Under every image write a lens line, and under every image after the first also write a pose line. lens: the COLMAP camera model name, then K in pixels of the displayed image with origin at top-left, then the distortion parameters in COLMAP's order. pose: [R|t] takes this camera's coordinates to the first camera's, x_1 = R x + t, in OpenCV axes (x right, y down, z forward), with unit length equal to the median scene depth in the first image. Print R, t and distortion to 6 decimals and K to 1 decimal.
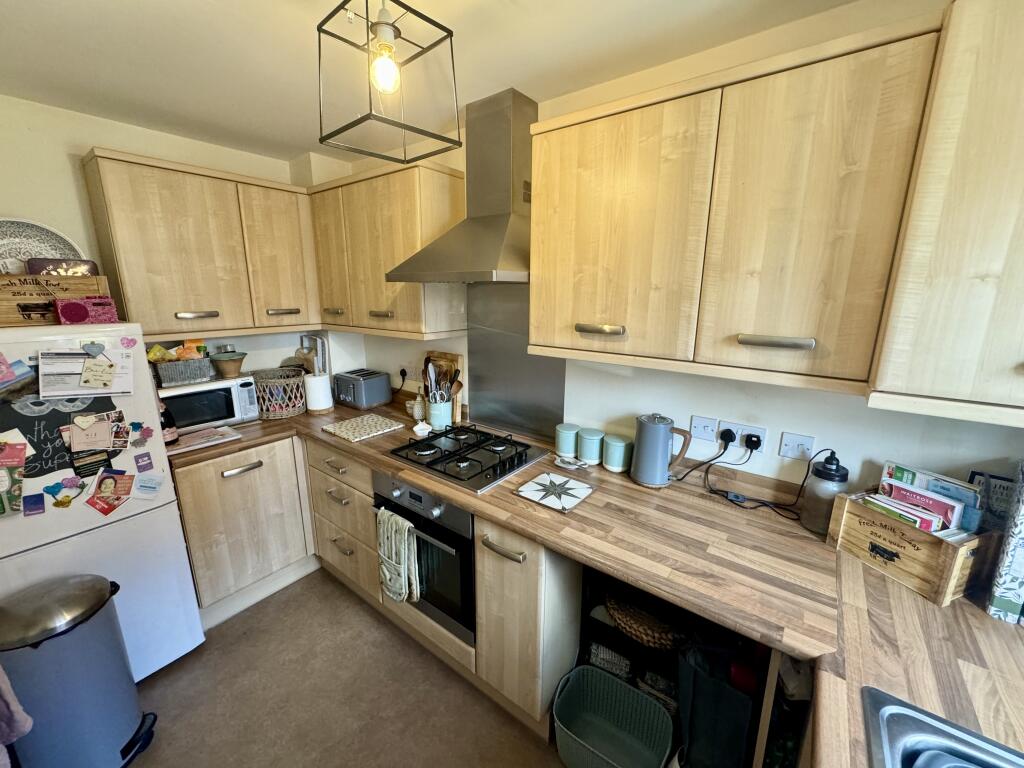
lens RADIAL K [[406.8, 0, 513.0], [0, 406.8, 383.7], [0, 0, 1]] dist [-0.001474, 0.000186]
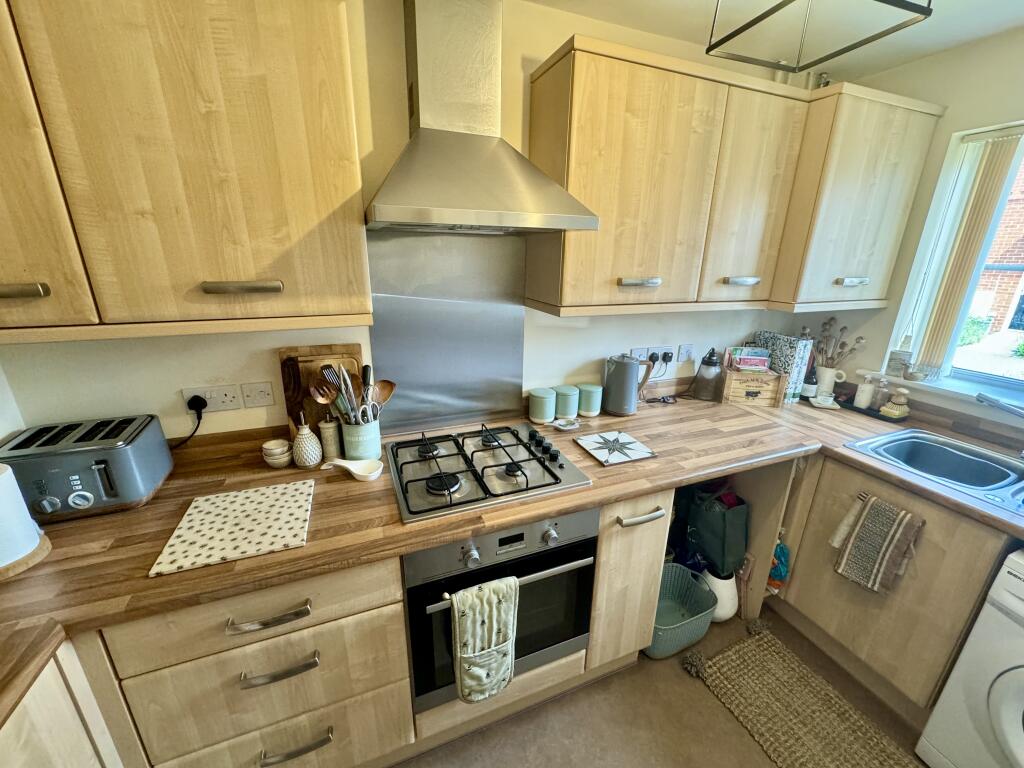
lens RADIAL K [[406.8, 0, 511.1], [0, 406.8, 382.7], [0, 0, 1]] dist [-0.001474, 0.000186]
pose [[0.514784, -0.257989, 0.817581, -0.879047], [0.183696, 0.964692, 0.188748, -0.139707], [-0.837409, 0.053022, 0.544000, 0.705017]]
